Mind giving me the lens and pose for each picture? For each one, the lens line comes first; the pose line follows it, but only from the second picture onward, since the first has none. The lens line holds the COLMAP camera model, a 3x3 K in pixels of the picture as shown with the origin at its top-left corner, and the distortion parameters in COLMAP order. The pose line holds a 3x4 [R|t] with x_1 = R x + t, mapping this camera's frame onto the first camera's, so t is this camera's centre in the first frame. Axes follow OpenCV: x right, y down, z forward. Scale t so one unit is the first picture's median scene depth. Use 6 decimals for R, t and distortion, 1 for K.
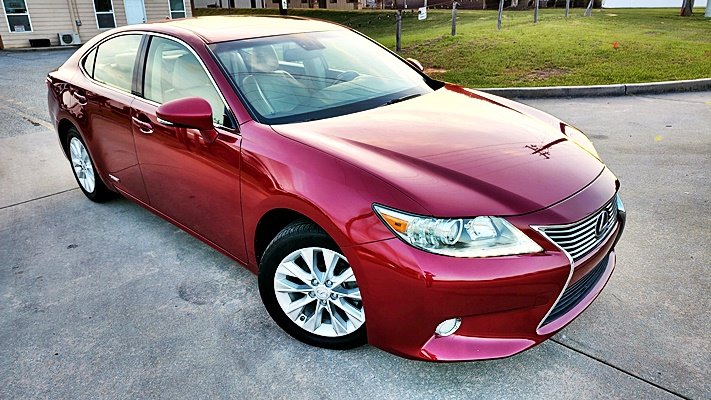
lens RADIAL K [[517.7, 0, 352.3], [0, 517.7, 203.9], [0, 0, 1]] dist [0.010212, -0.005305]
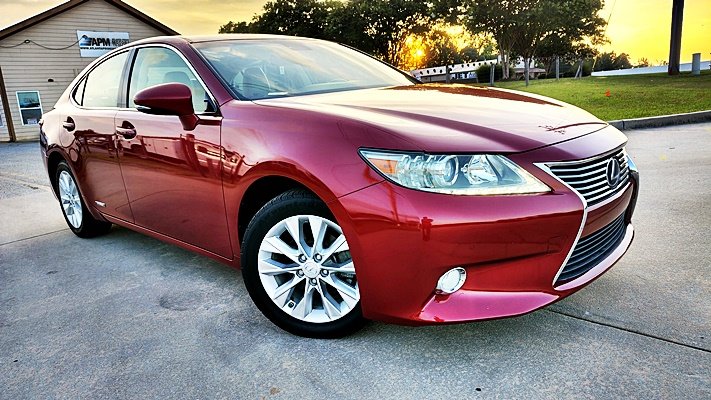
lens RADIAL K [[517.7, 0, 352.3], [0, 517.7, 203.9], [0, 0, 1]] dist [0.010212, -0.005305]
pose [[0.998791, -0.048165, -0.009795, 0.026756], [0.045976, 0.985998, -0.160293, 0.198362], [0.017379, 0.159648, 0.987021, 0.092233]]
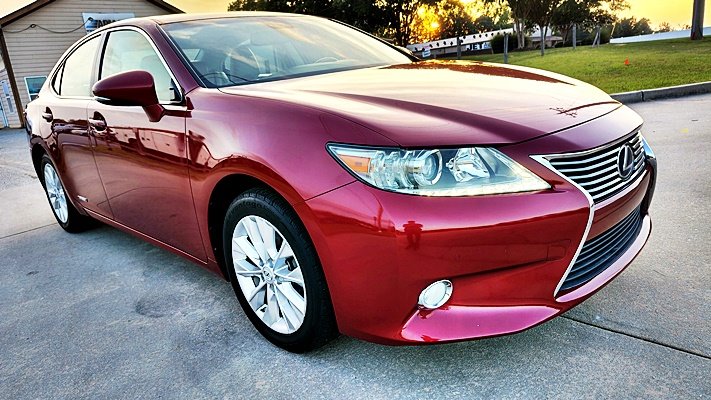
lens RADIAL K [[522.0, 0, 355.5], [0, 522.0, 200.0], [0, 0, 1]] dist [-0.000391, -0.005057]
pose [[0.996746, -0.071293, -0.037617, 0.084611], [0.066128, 0.990054, -0.124180, 0.155043], [0.046096, 0.121288, 0.991546, 0.177605]]
